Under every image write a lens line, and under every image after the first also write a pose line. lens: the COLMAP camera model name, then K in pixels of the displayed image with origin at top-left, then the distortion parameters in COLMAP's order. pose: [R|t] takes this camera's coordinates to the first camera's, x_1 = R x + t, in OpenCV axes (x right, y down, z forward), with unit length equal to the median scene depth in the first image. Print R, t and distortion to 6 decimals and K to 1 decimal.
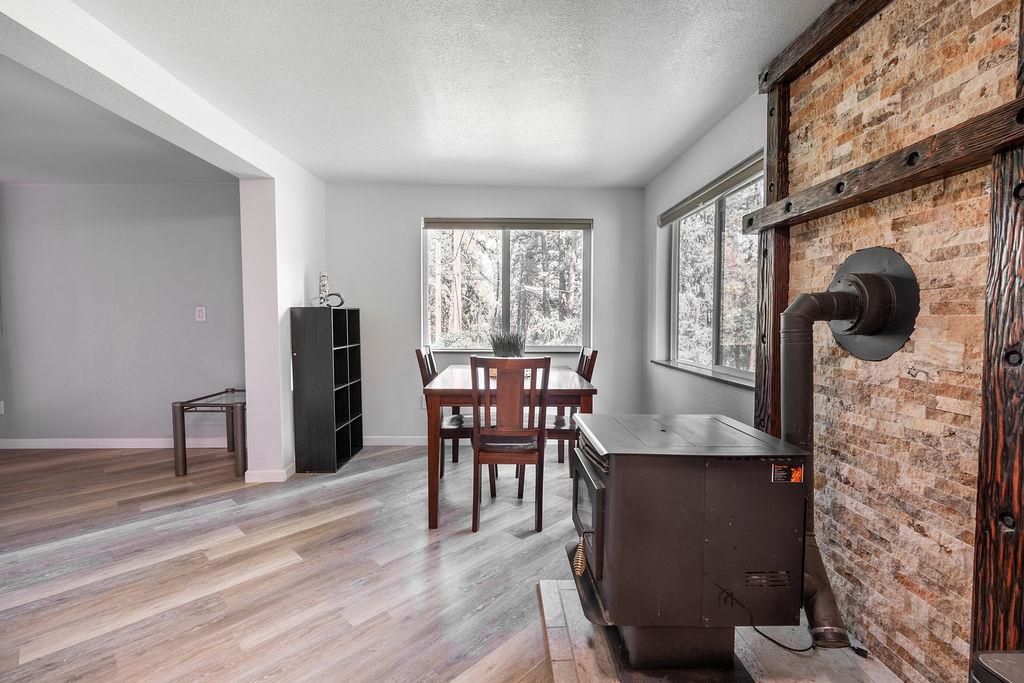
lens RADIAL K [[463.5, 0, 506.0], [0, 463.5, 324.9], [0, 0, 1]] dist [-0.000786, -0.000020]
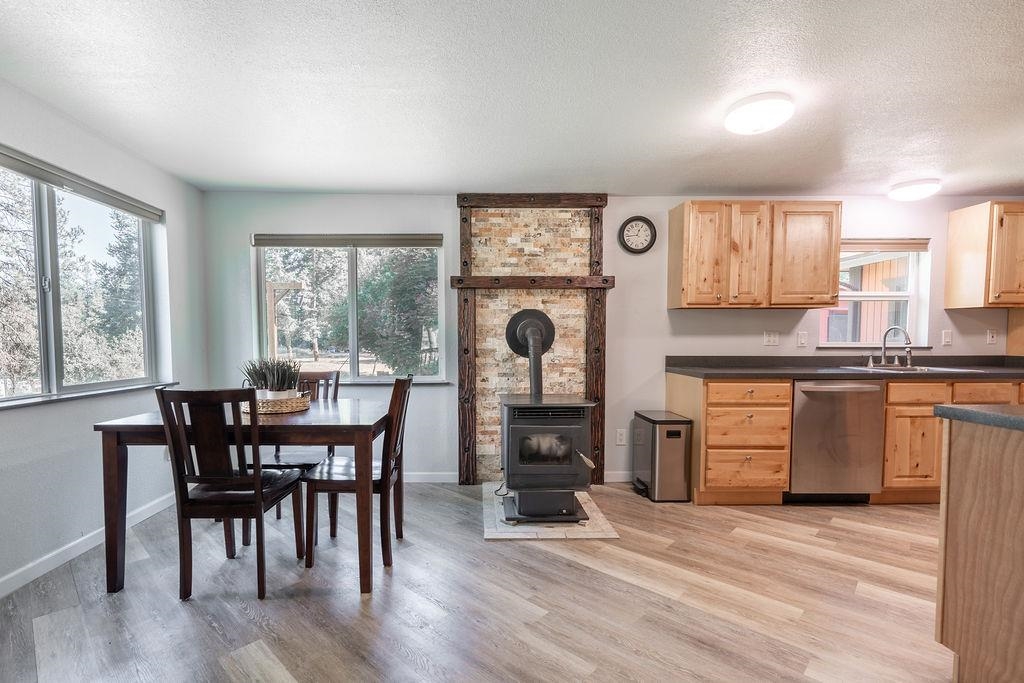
lens RADIAL K [[445.5, 0, 510.0], [0, 445.5, 340.3], [0, 0, 1]] dist [-0.001491, -0.000034]
pose [[0.000593, -0.004063, 0.999992, -0.959071], [0.010825, 0.999933, 0.004057, -0.013476], [-0.999941, 0.010823, 0.000637, 0.734844]]
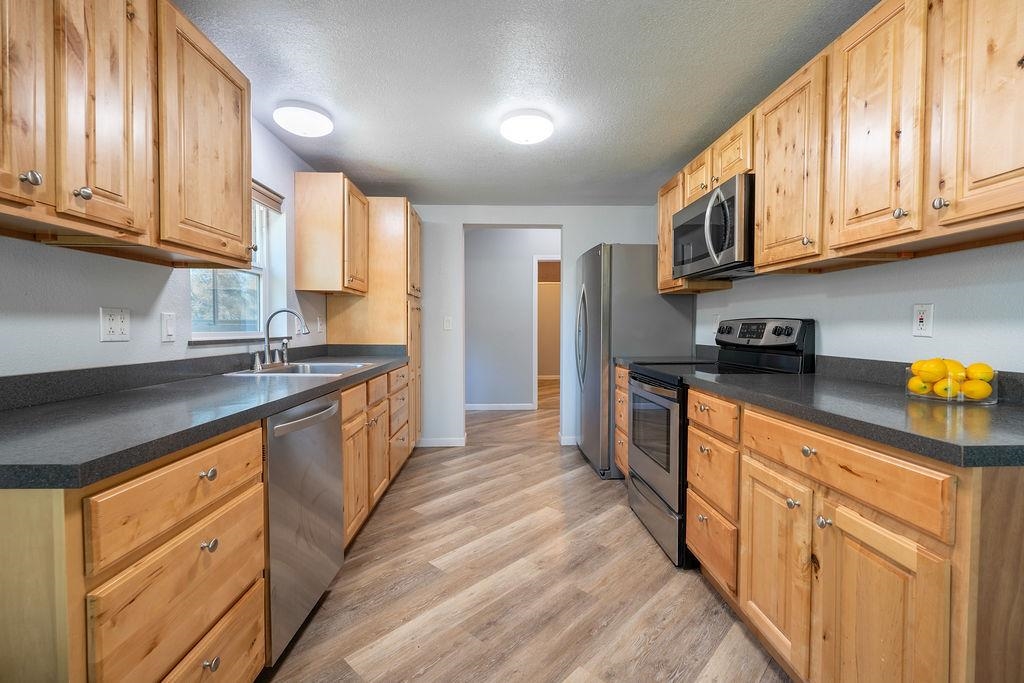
lens RADIAL K [[445.5, 0, 510.0], [0, 445.5, 340.3], [0, 0, 1]] dist [-0.001491, -0.000034]
pose [[-0.999896, 0.000037, -0.014433, -0.021276], [-0.000544, 0.999190, 0.040233, -0.007777], [0.014423, 0.040237, -0.999086, 0.502172]]
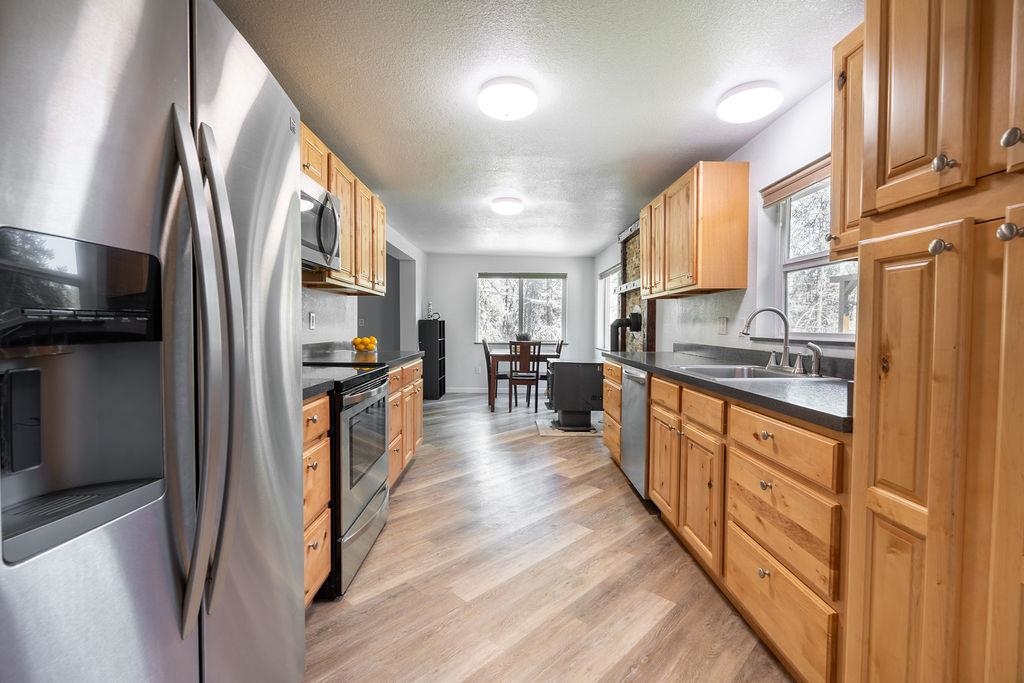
lens RADIAL K [[445.5, 0, 510.0], [0, 445.5, 340.3], [0, 0, 1]] dist [-0.001491, -0.000034]
pose [[0.999974, 0.005832, -0.004219, -0.061260], [-0.005745, 0.999772, 0.020542, 0.012999], [0.004337, -0.020518, 0.999780, -1.372779]]
